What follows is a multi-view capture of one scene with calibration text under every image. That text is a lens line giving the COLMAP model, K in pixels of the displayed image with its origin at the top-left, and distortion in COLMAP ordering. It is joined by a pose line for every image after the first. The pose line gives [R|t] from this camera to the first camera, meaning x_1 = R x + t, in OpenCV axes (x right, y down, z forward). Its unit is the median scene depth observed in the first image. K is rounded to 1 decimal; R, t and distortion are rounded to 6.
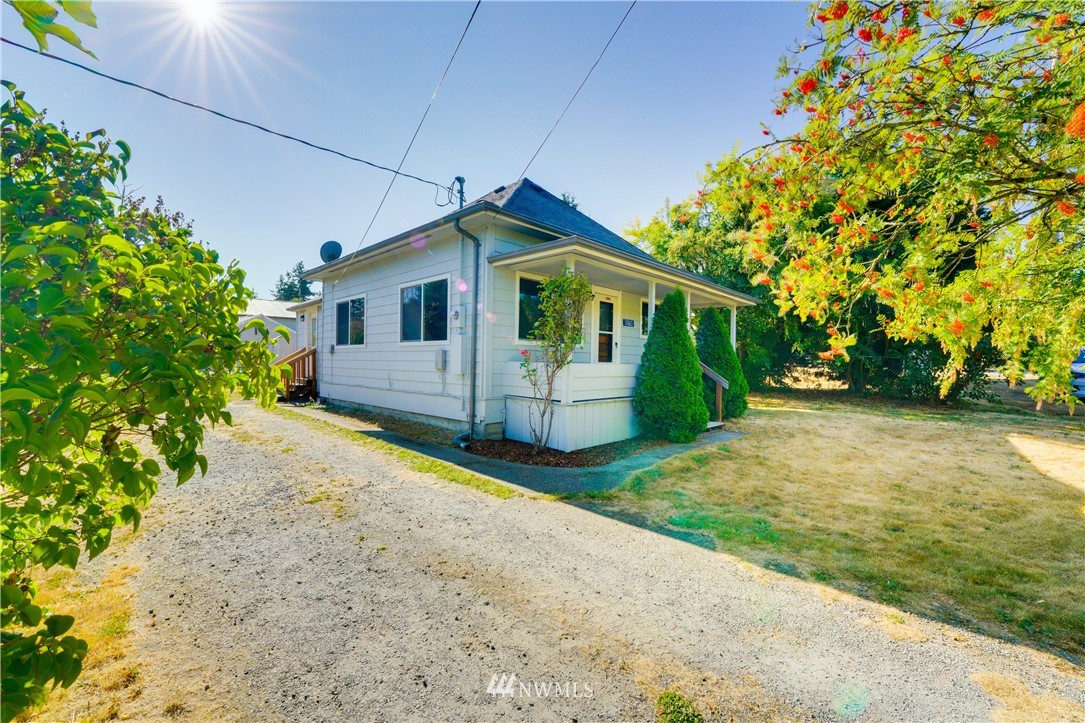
lens RADIAL K [[438.8, 0, 542.6], [0, 438.8, 364.9], [0, 0, 1]] dist [-0.015368, -0.000268]
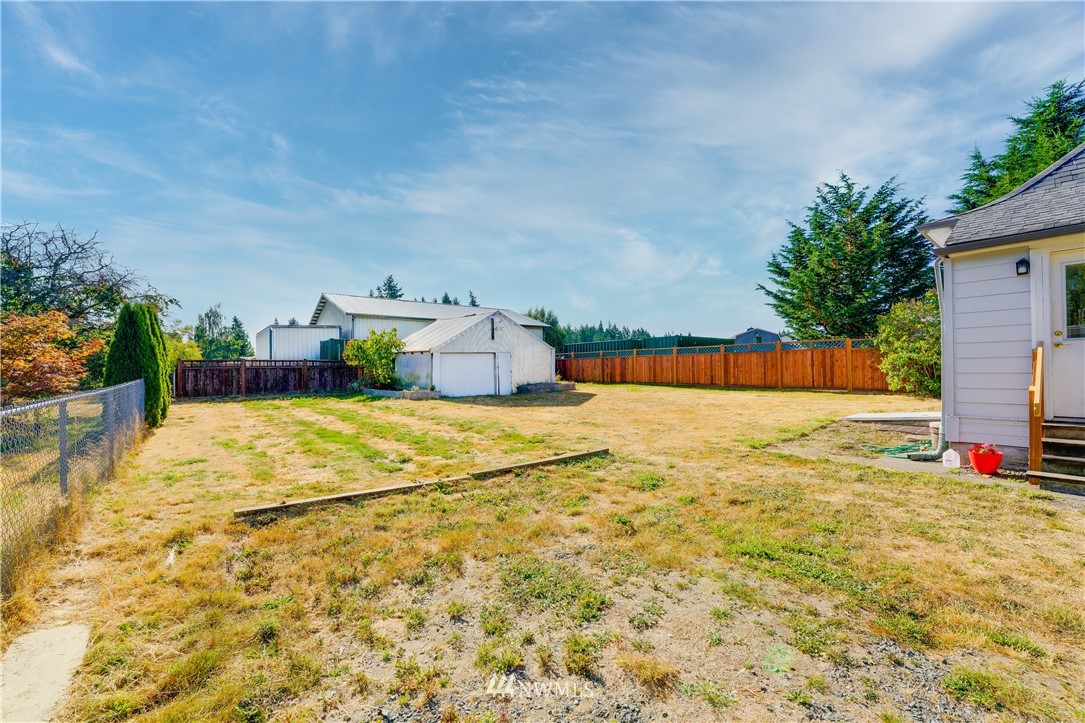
lens RADIAL K [[438.8, 0, 543.9], [0, 438.8, 365.2], [0, 0, 1]] dist [-0.015368, -0.000268]
pose [[0.991969, -0.021977, -0.124557, -1.558787], [0.019364, 0.999567, -0.022150, -0.035114], [0.124990, 0.019560, 0.991965, 0.976918]]
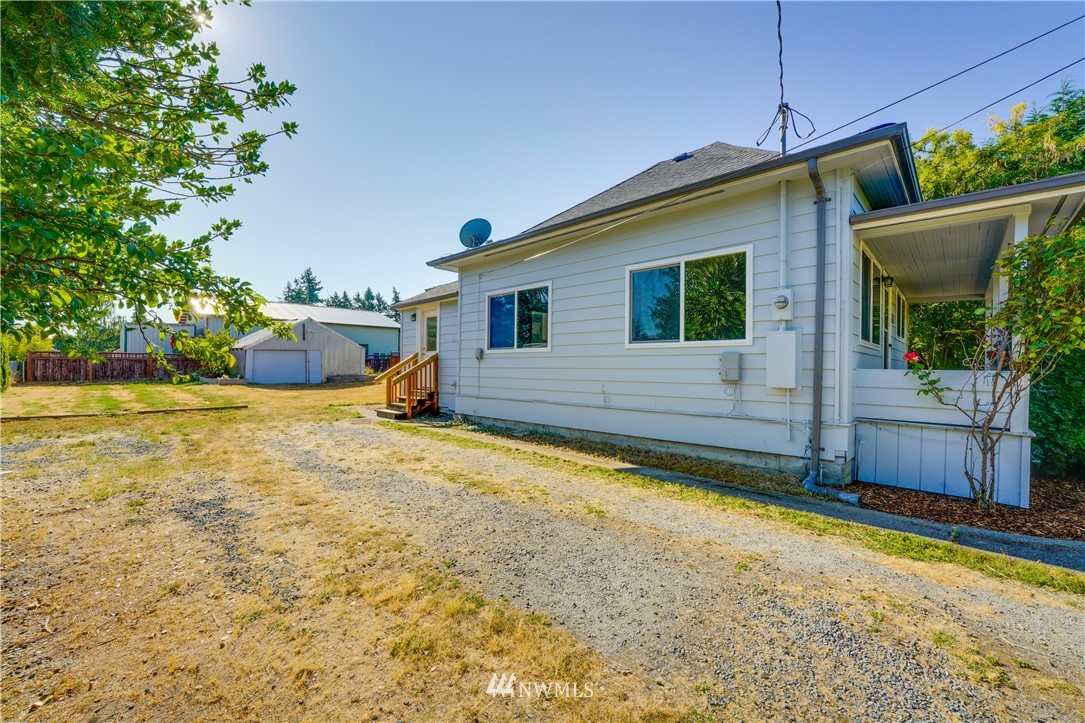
lens RADIAL K [[438.8, 0, 540.9], [0, 438.8, 365.2], [0, 0, 1]] dist [-0.015368, -0.000268]
pose [[0.999989, -0.004551, 0.001500, -0.524963], [0.004574, 0.999872, -0.015346, -0.004846], [-0.001430, 0.015353, 0.999881, 0.286525]]
